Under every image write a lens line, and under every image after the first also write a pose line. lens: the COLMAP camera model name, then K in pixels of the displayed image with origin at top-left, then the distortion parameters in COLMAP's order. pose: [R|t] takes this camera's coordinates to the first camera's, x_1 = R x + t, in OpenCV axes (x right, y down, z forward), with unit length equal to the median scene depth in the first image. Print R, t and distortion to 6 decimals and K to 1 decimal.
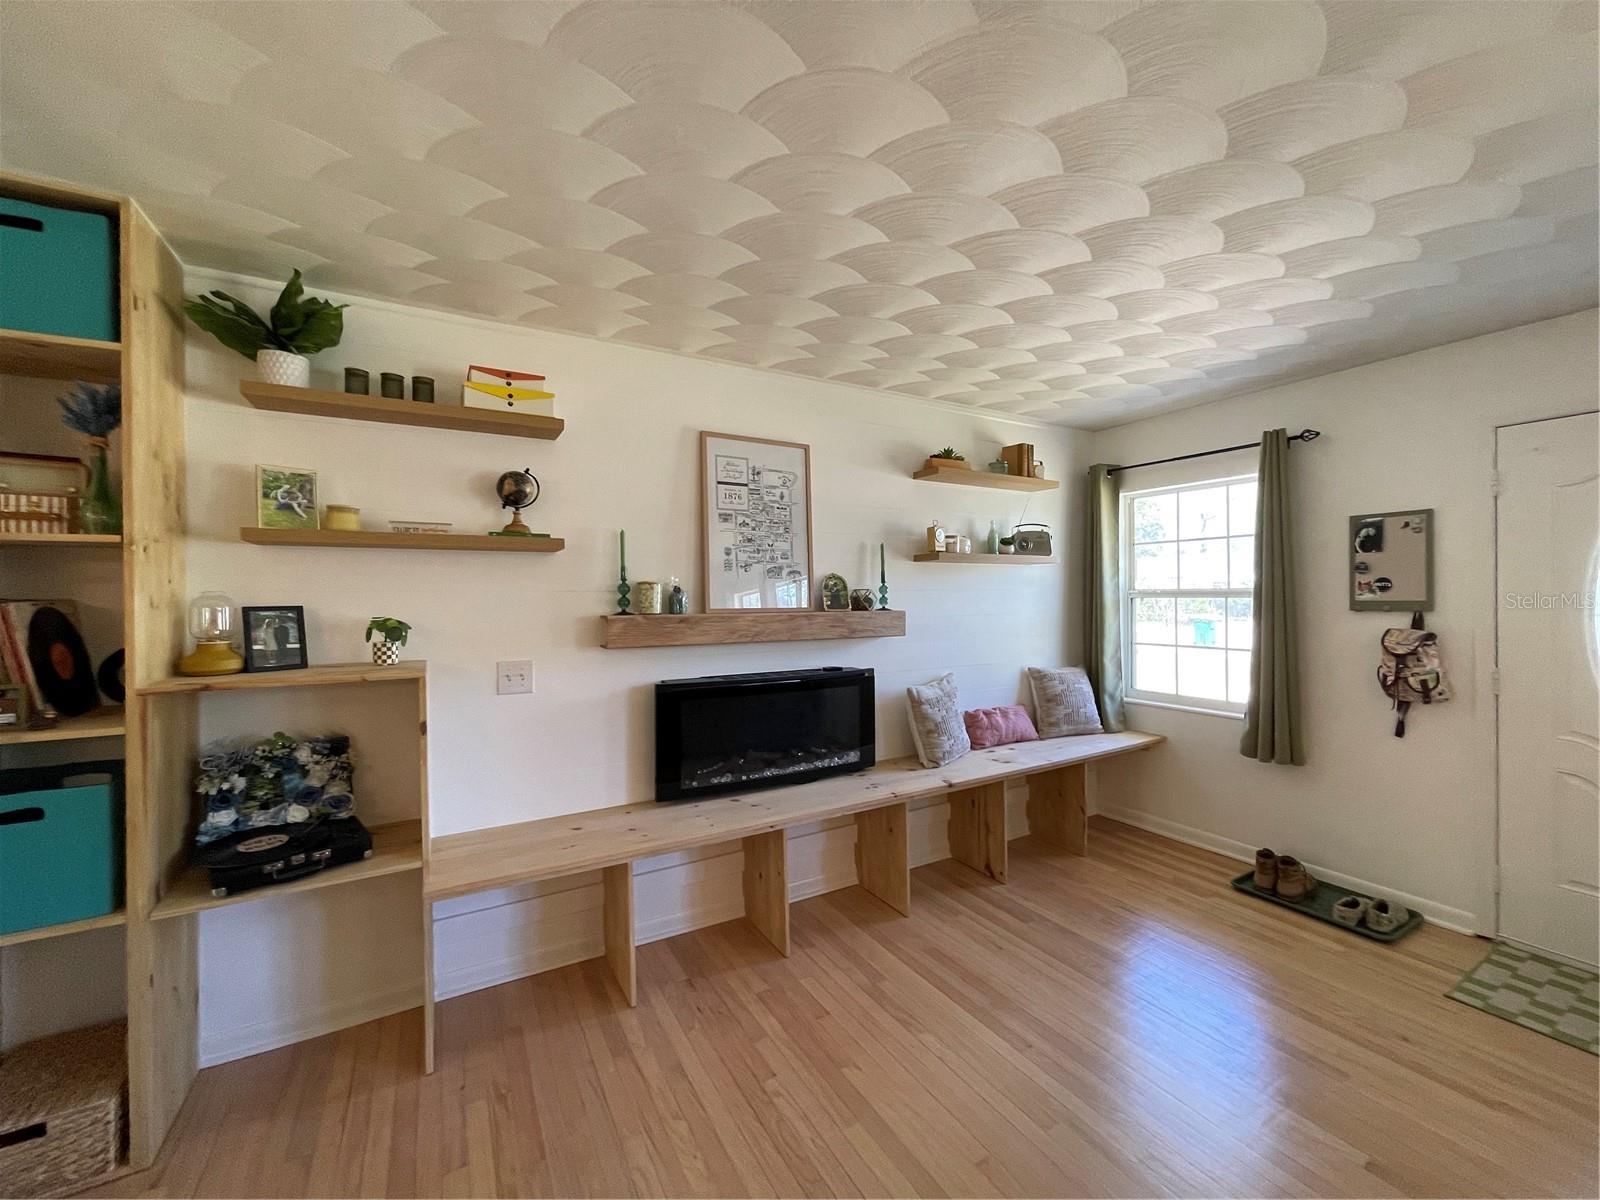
lens RADIAL K [[643.5, 0, 809.2], [0, 643.5, 596.8], [0, 0, 1]] dist [-0.001234, -0.000652]
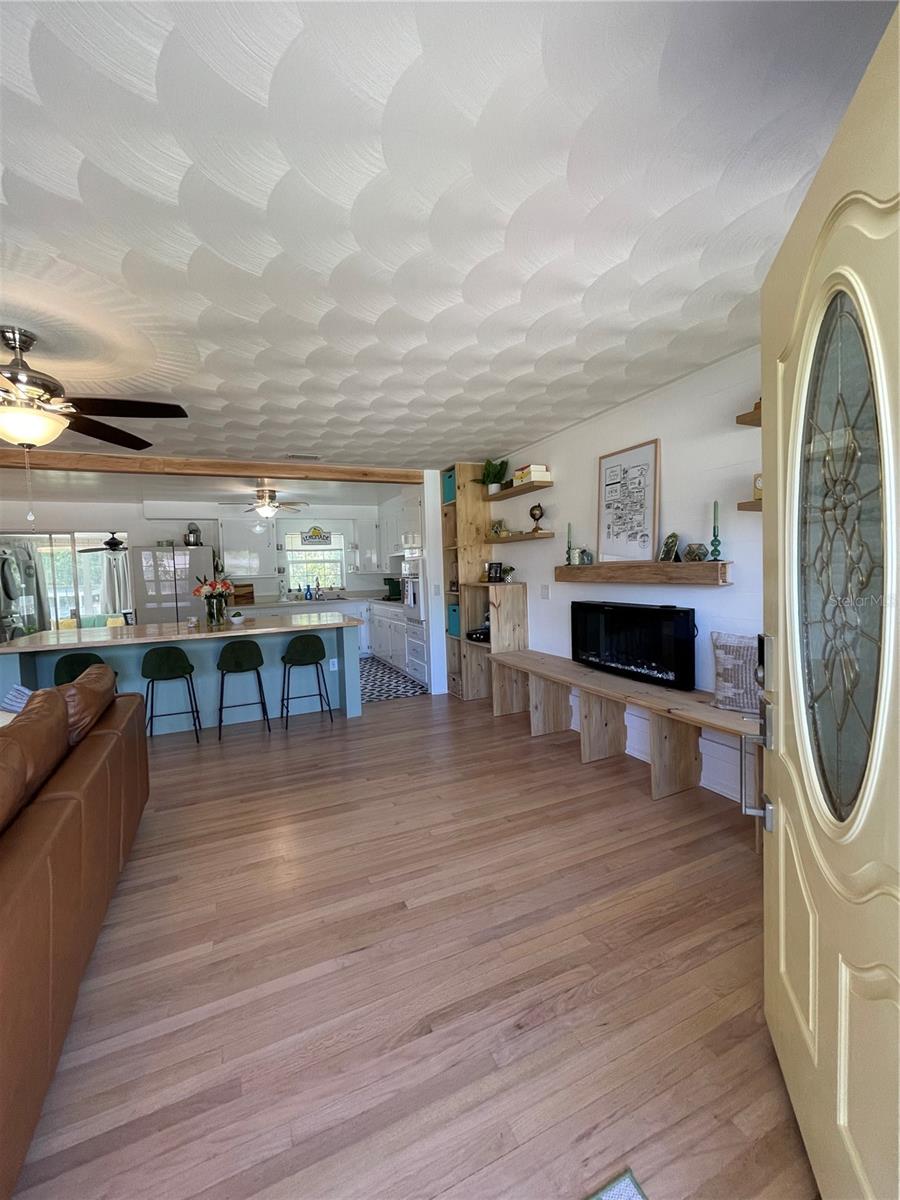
lens RADIAL K [[482.6, 0, 448.2], [0, 482.6, 591.8], [0, 0, 1]] dist [-0.001234, -0.000652]
pose [[-0.098475, 0.055524, -0.993589, 1.141726], [0.031337, 0.998120, 0.052671, 0.017729], [0.994646, -0.025949, -0.100030, 0.706251]]
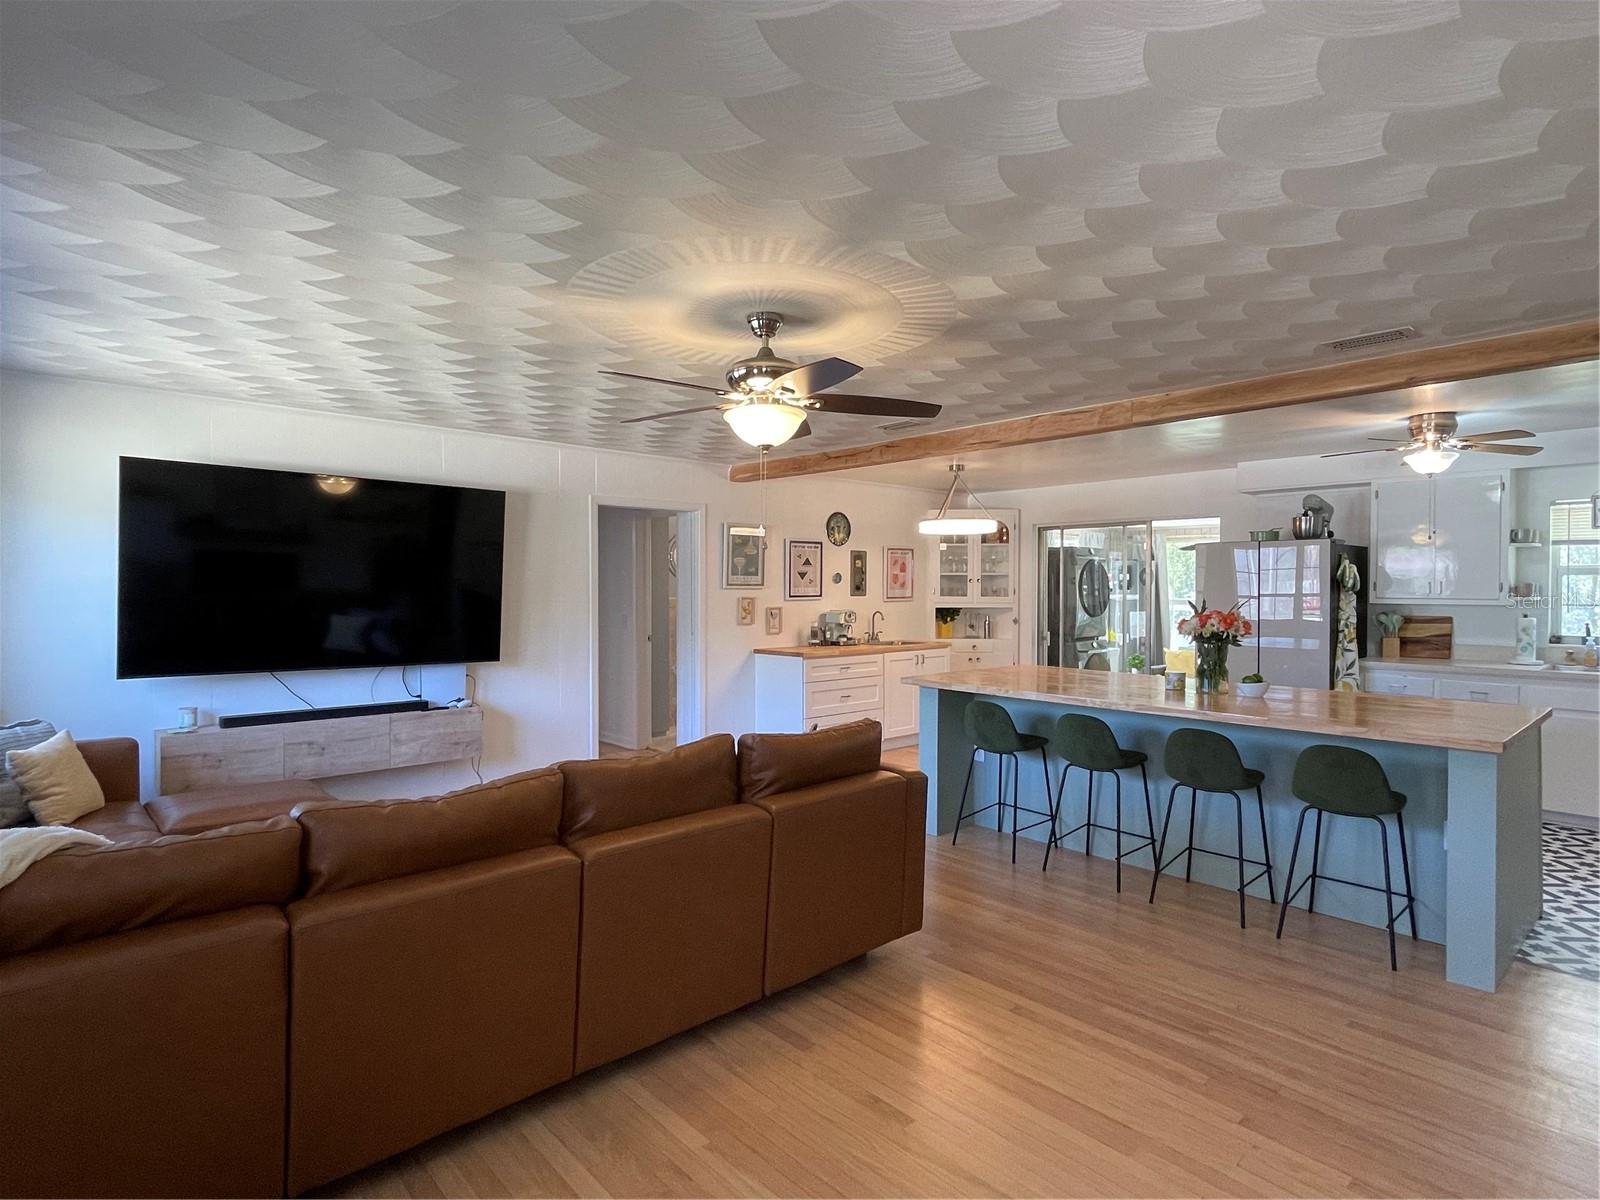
lens RADIAL K [[841.3, 0, 810.7], [0, 841.3, 600.3], [0, 0, 1]] dist [-0.004537, 0.001909]
pose [[-0.974852, 0.007376, -0.222731, 0.648973], [0.002936, 0.999790, 0.020259, -0.008882], [0.222834, 0.019095, -0.974669, 1.077660]]
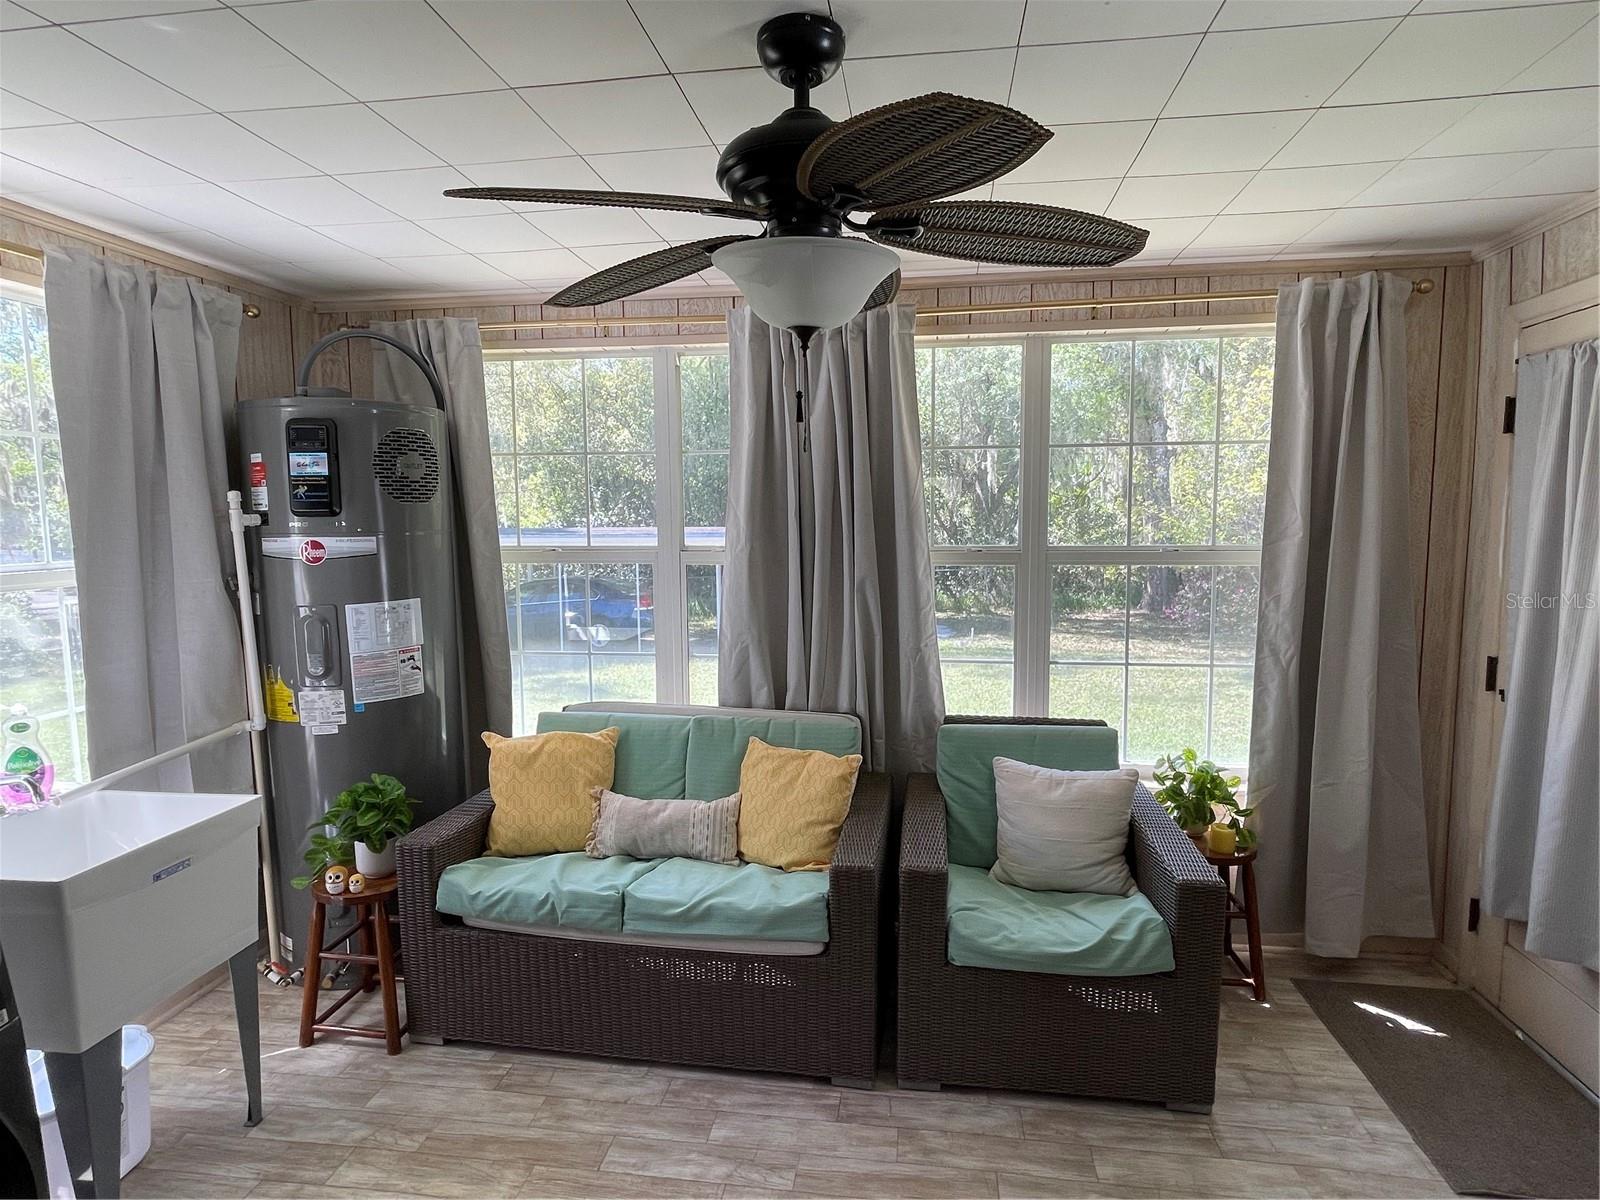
lens RADIAL K [[841.3, 0, 808.9], [0, 841.3, 596.5], [0, 0, 1]] dist [-0.004537, 0.001909]
pose [[-0.618857, 0.091689, -0.780134, -1.136758], [0.014579, 0.994334, 0.105299, 0.020988], [0.785368, 0.053792, -0.616687, -1.241227]]
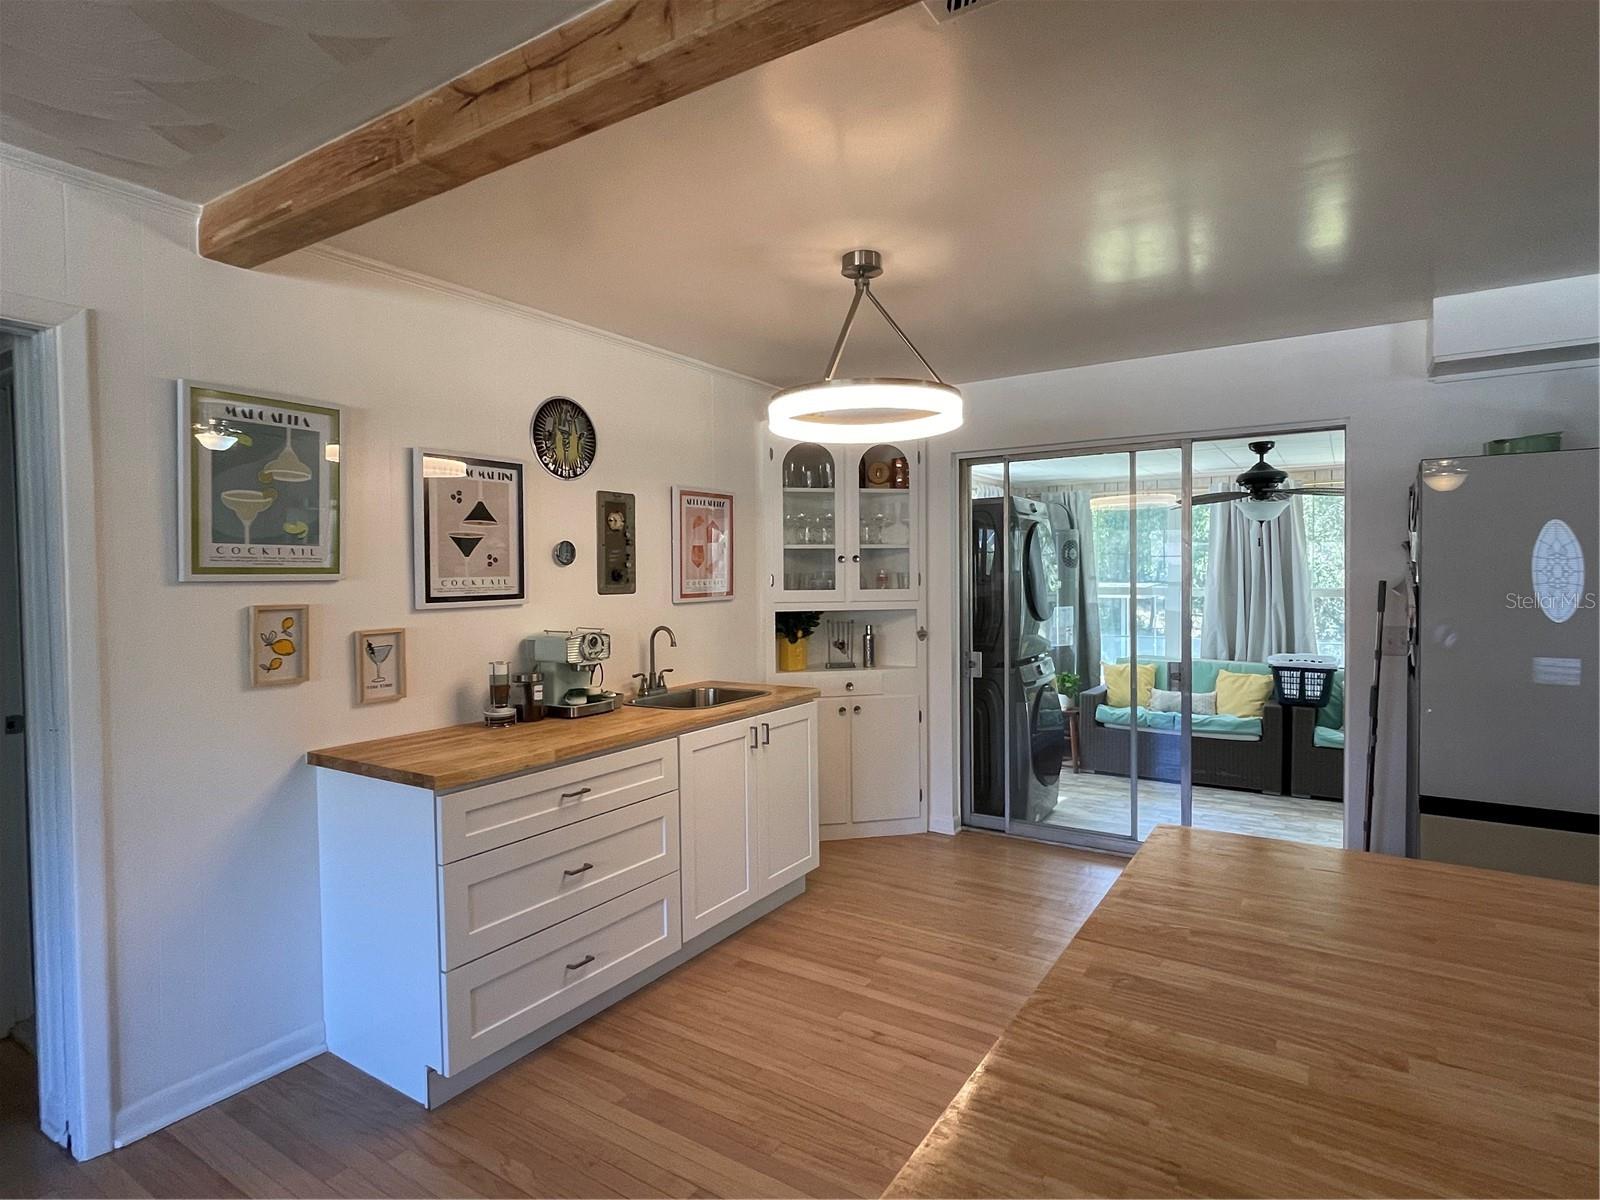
lens RADIAL K [[841.3, 0, 811.2], [0, 841.3, 593.5], [0, 0, 1]] dist [-0.004537, 0.001909]
pose [[-0.886135, 0.025862, -0.462706, 0.188470], [0.014629, 0.999505, 0.027850, 0.002974], [0.463197, 0.017910, -0.886074, -0.388439]]
